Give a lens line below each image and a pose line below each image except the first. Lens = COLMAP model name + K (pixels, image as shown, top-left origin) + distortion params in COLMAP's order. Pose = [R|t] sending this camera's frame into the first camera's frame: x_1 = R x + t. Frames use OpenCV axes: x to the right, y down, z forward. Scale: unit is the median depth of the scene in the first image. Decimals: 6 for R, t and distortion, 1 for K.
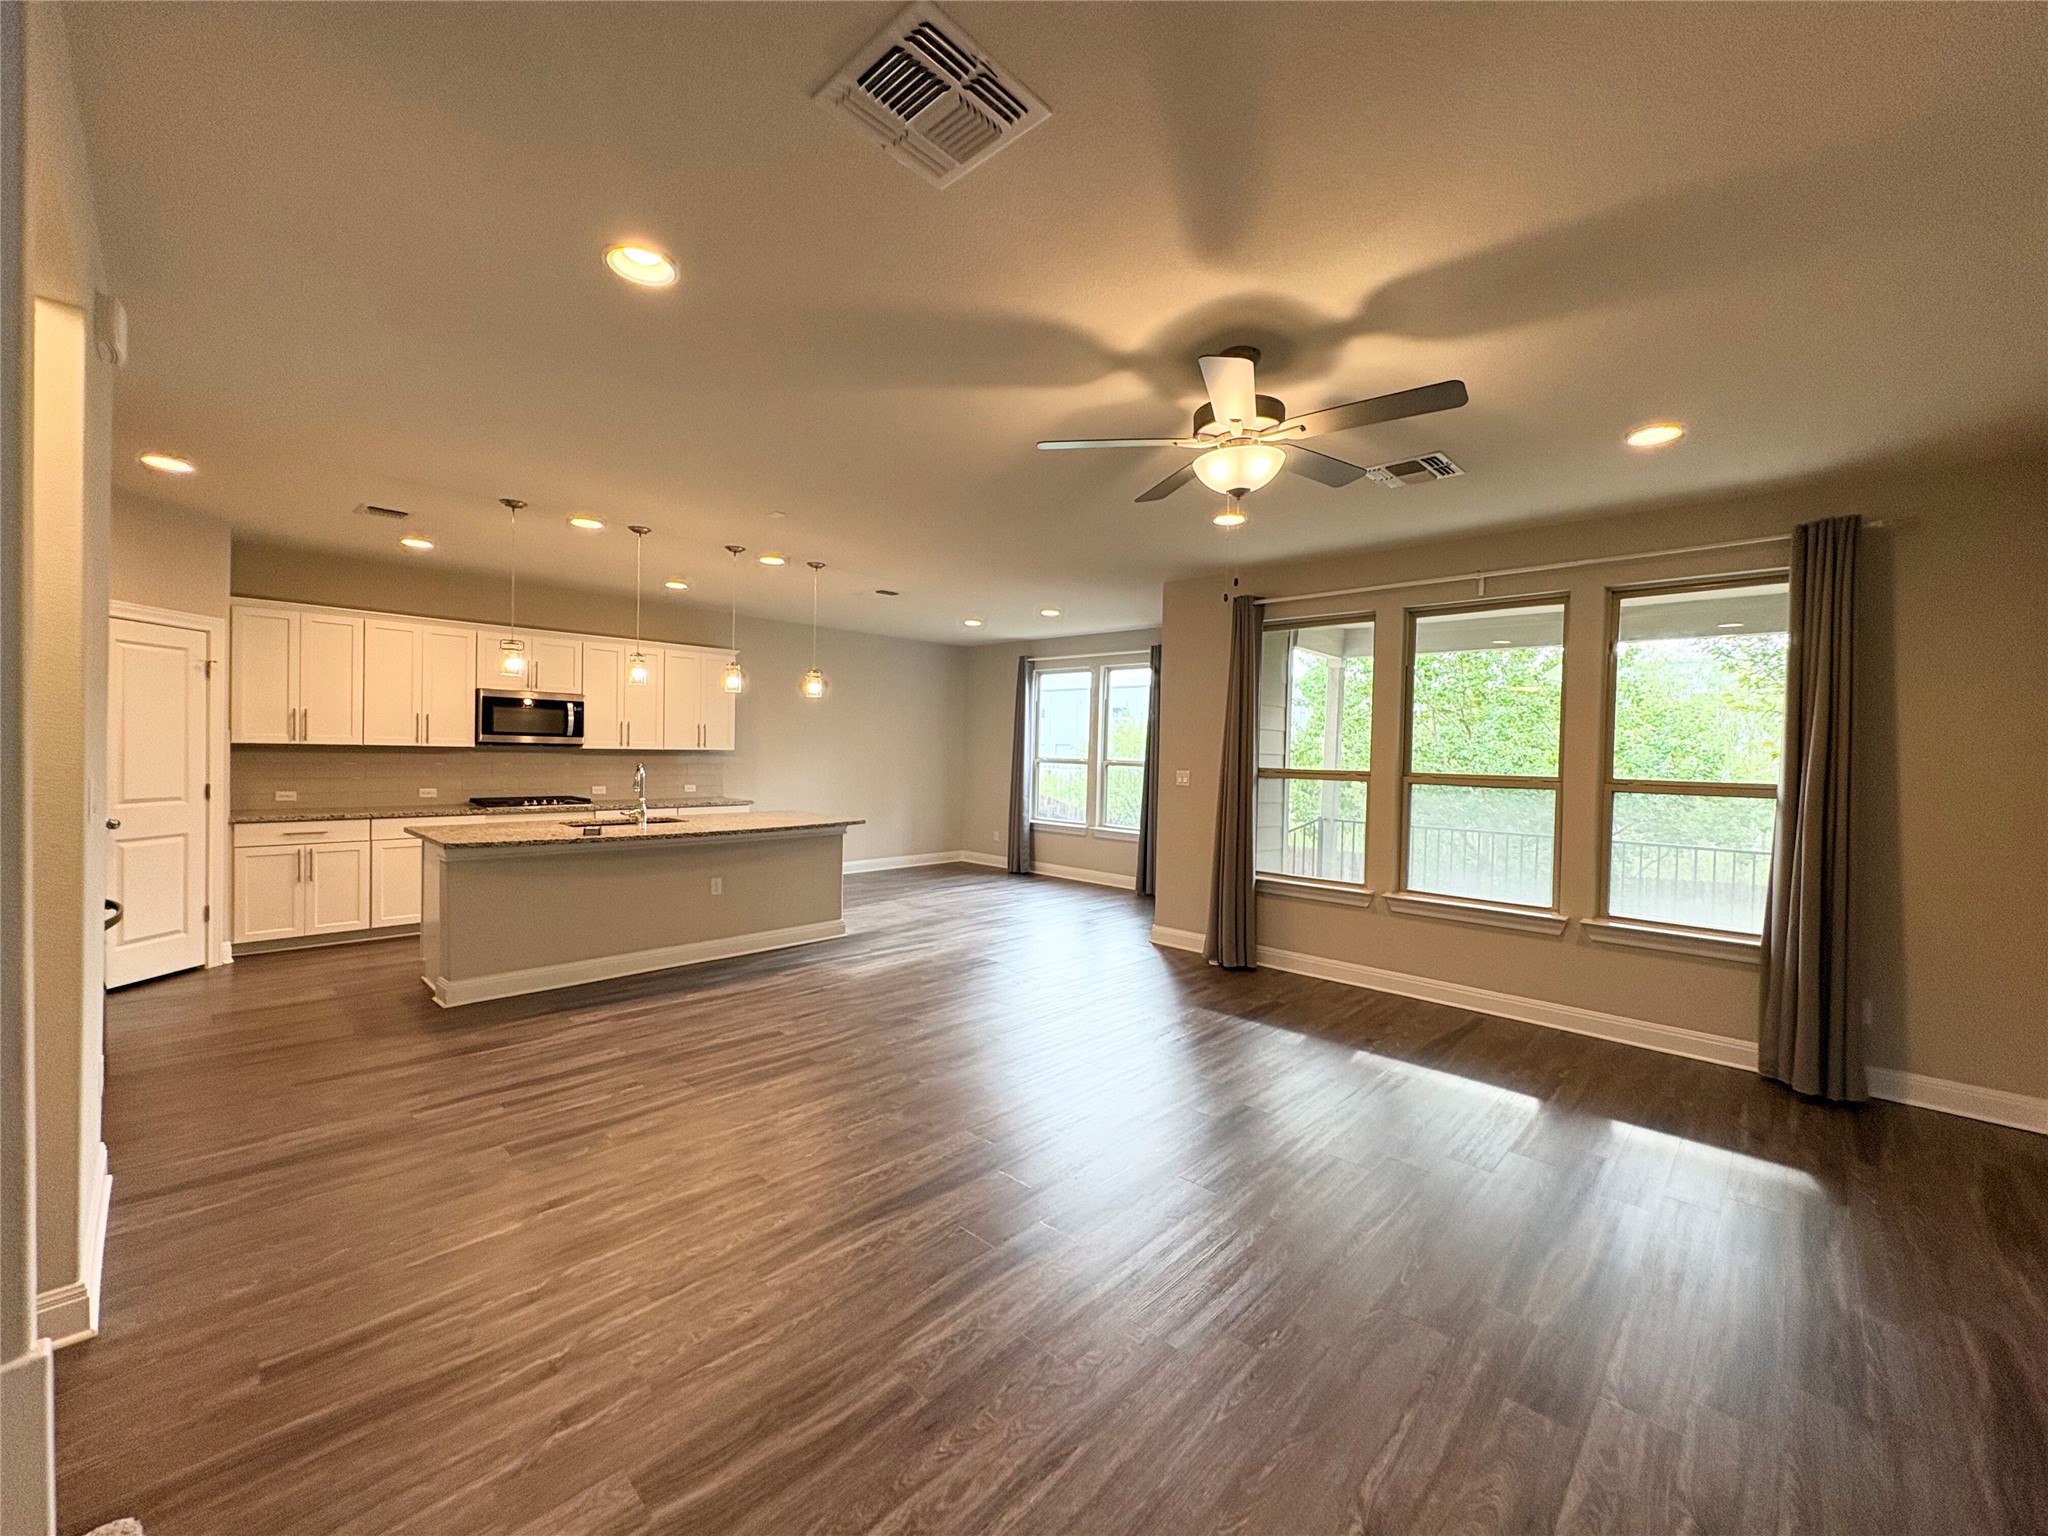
lens RADIAL K [[816.5, 0, 1020.7], [0, 816.5, 764.5], [0, 0, 1]] dist [-0.000108, -0.000023]
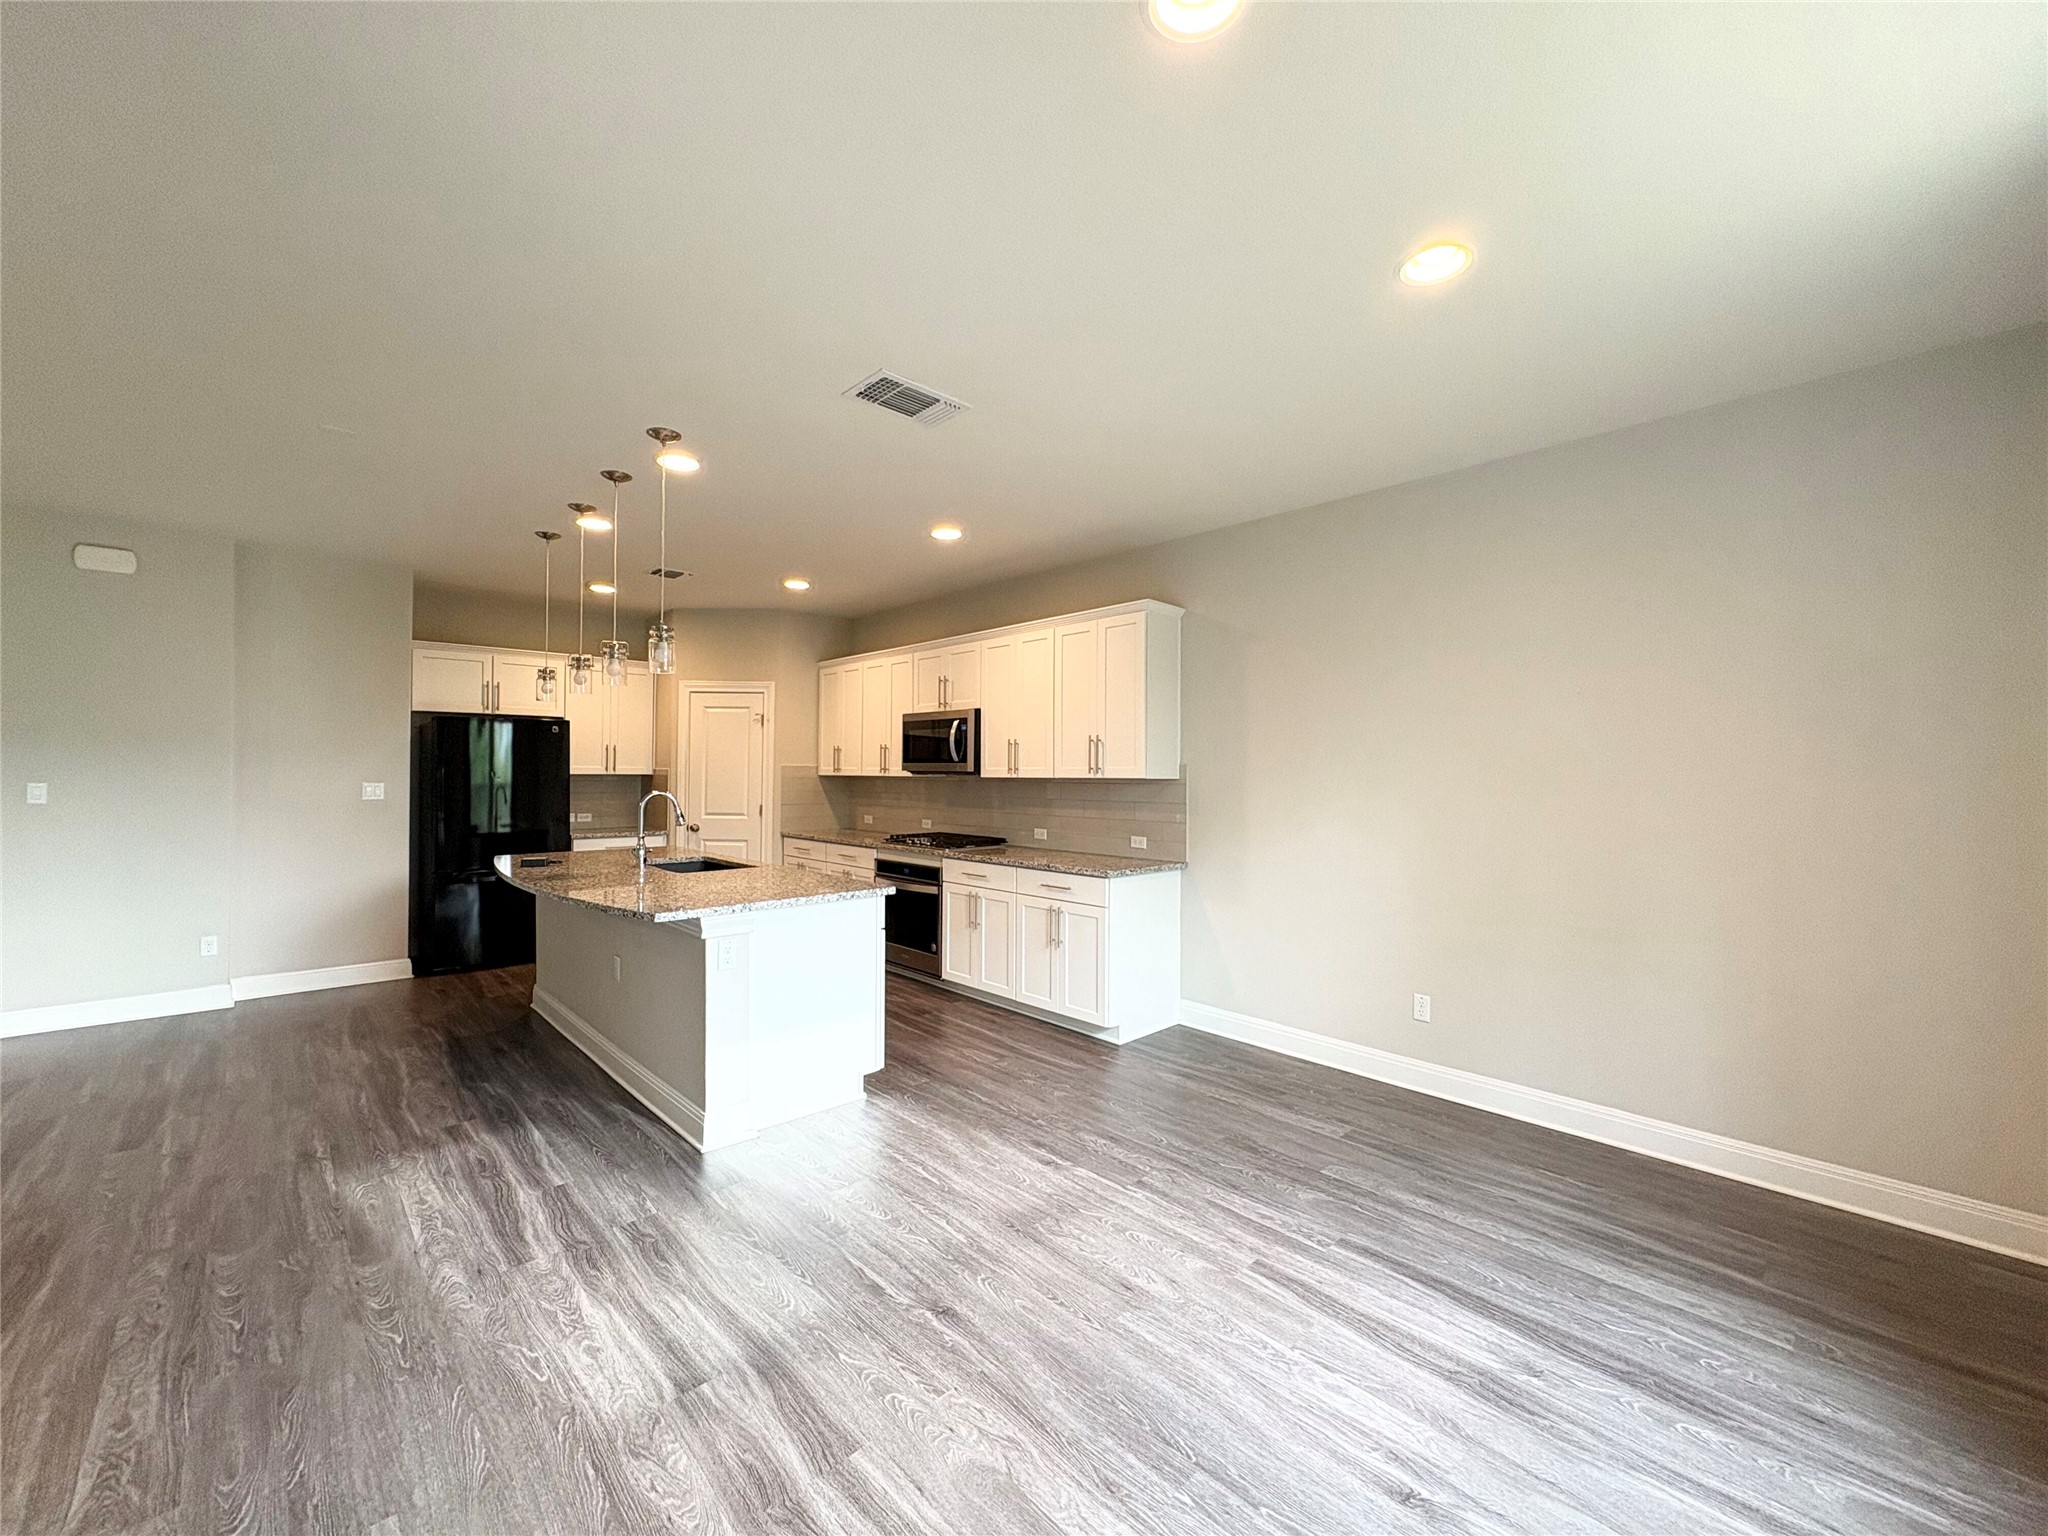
lens RADIAL K [[799.4, 0, 1024.6], [0, 799.4, 824.1], [0, 0, 1]] dist [-0.002197, -0.000414]
pose [[-0.045916, 0.038359, -0.998209, 0.269008], [-0.024252, 0.998925, 0.039502, -0.007916], [0.998651, 0.026022, -0.044937, 1.329722]]
